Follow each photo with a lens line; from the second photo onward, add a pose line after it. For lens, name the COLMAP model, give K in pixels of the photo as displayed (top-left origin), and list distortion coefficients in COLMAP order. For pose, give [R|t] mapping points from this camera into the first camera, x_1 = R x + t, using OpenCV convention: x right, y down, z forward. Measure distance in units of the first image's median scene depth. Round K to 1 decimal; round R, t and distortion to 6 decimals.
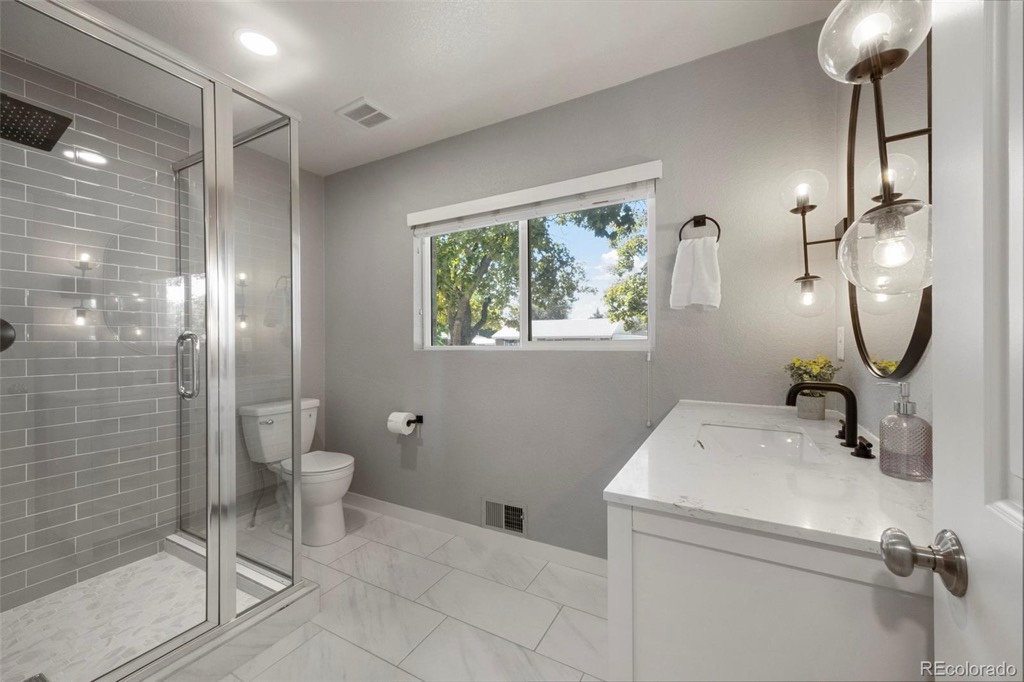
lens RADIAL K [[390.2, 0, 518.4], [0, 390.2, 340.9], [0, 0, 1]] dist [-0.001081, -0.000299]
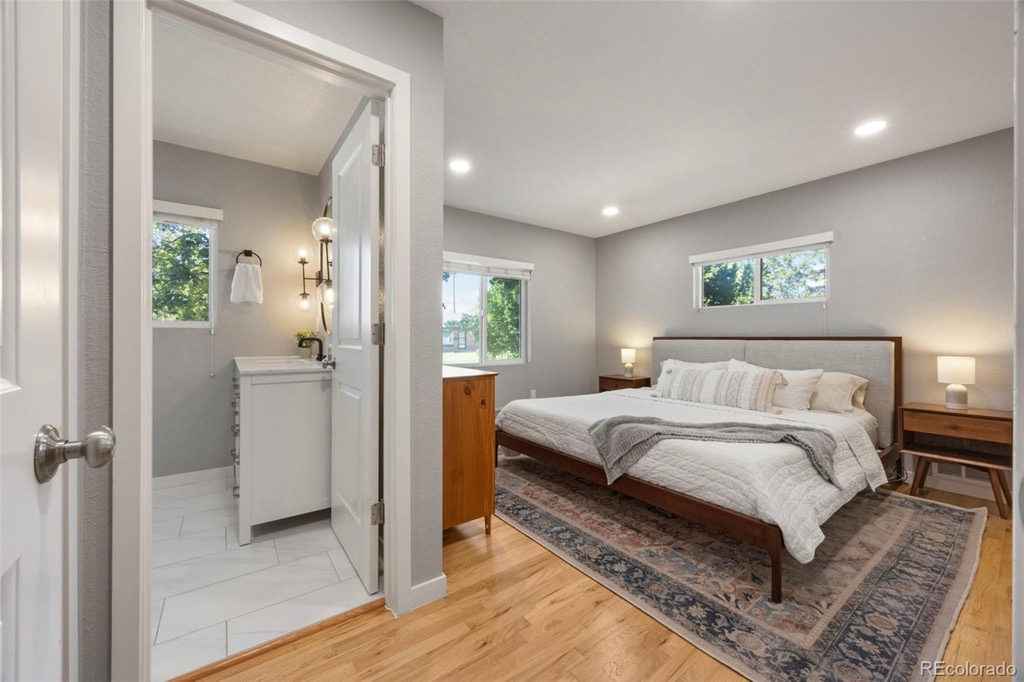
lens RADIAL K [[390.2, 0, 508.3], [0, 390.2, 335.7], [0, 0, 1]] dist [-0.001081, -0.000299]
pose [[0.412236, 0.008223, 0.911040, -0.701417], [-0.002042, 0.999965, -0.008102, 0.078180], [-0.911075, 0.001480, 0.412238, -0.848440]]
